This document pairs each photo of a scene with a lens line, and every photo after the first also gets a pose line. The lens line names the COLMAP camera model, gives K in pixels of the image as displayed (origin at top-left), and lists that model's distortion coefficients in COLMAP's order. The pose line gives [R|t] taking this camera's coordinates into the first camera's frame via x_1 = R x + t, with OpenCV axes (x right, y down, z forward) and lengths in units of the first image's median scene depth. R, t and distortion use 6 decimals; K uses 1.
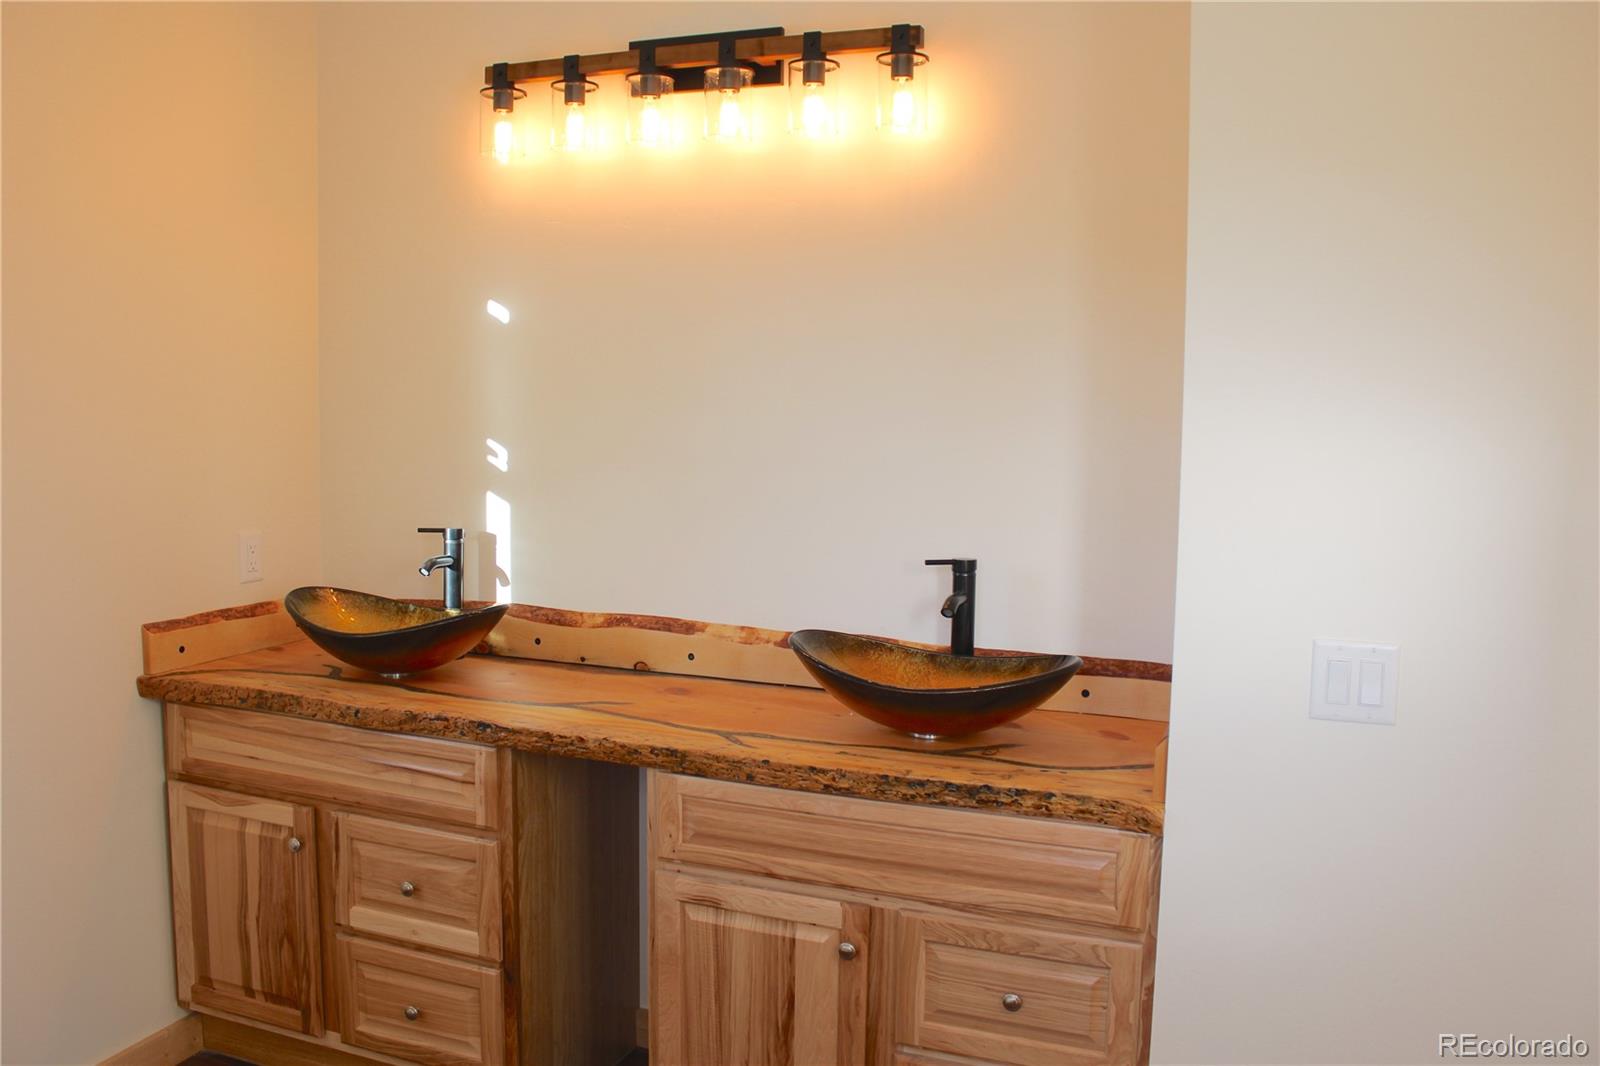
lens RADIAL K [[1337.1, 0, 792.4], [0, 1337.1, 526.2], [0, 0, 1]] dist [-0.161716, 0.146856]
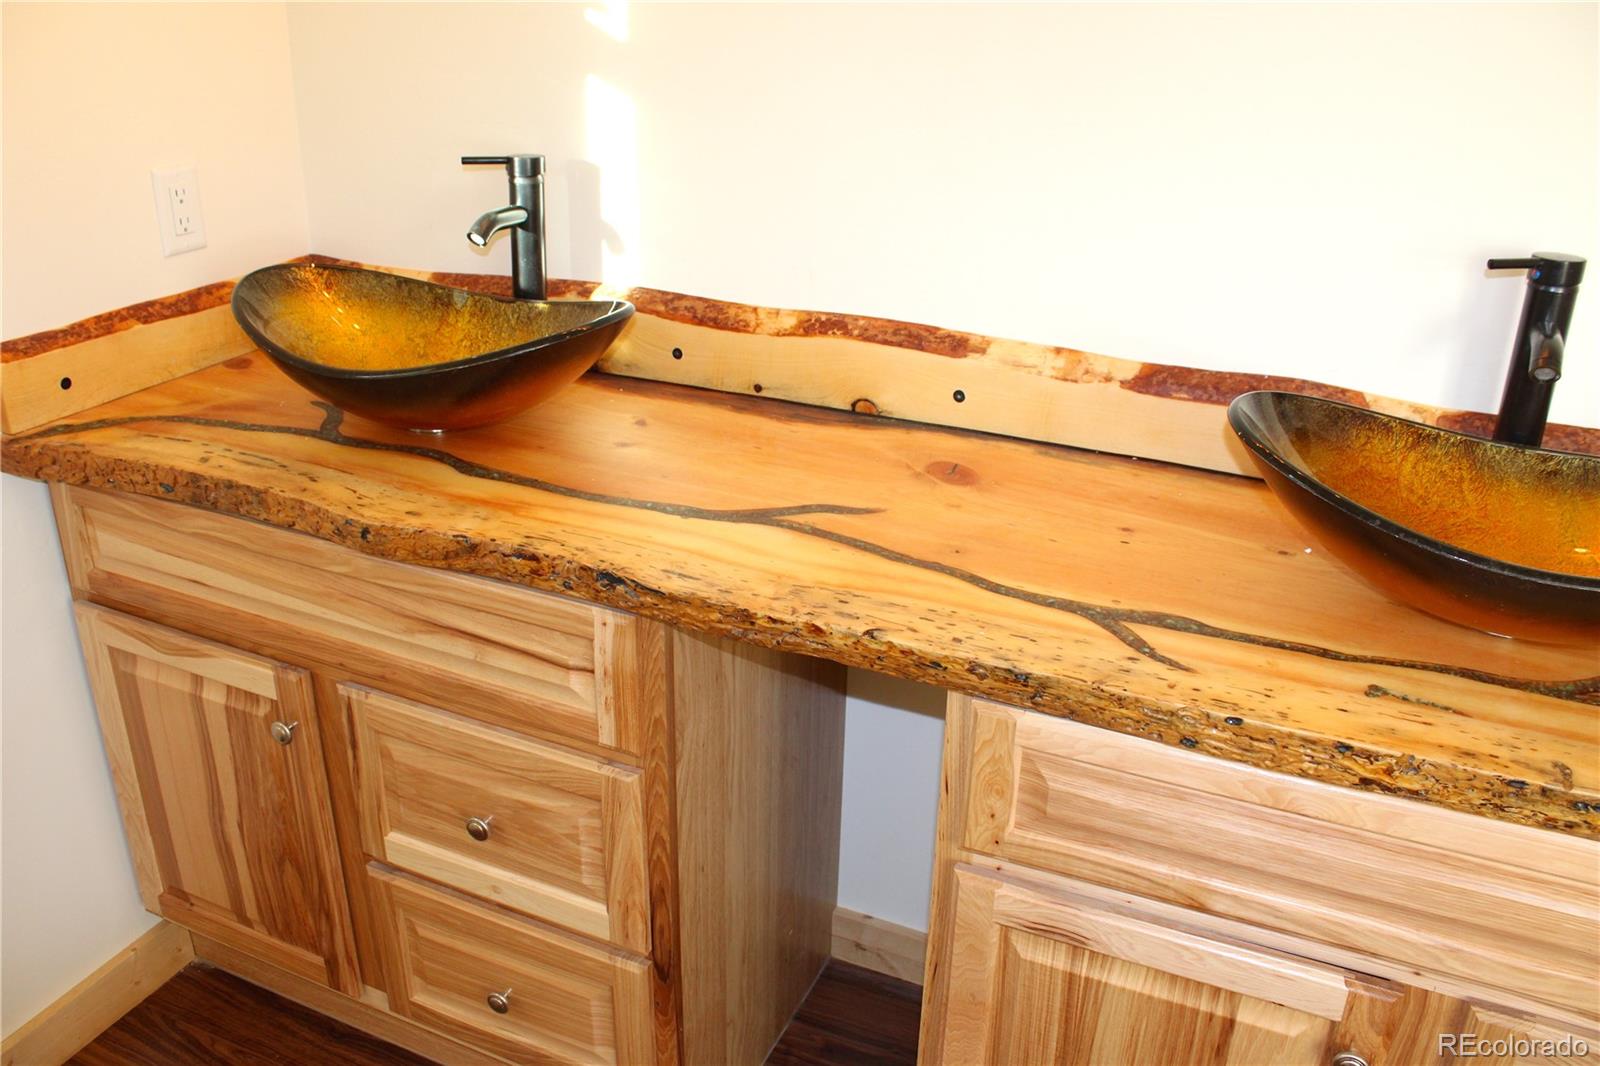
lens RADIAL K [[1337.1, 0, 792.4], [0, 1337.1, 526.2], [0, 0, 1]] dist [-0.161716, 0.146856]
pose [[0.998997, 0.019609, -0.040262, -0.133357], [-0.006232, 0.951165, 0.308620, -0.025013], [0.044347, -0.308060, 0.950333, 0.486014]]
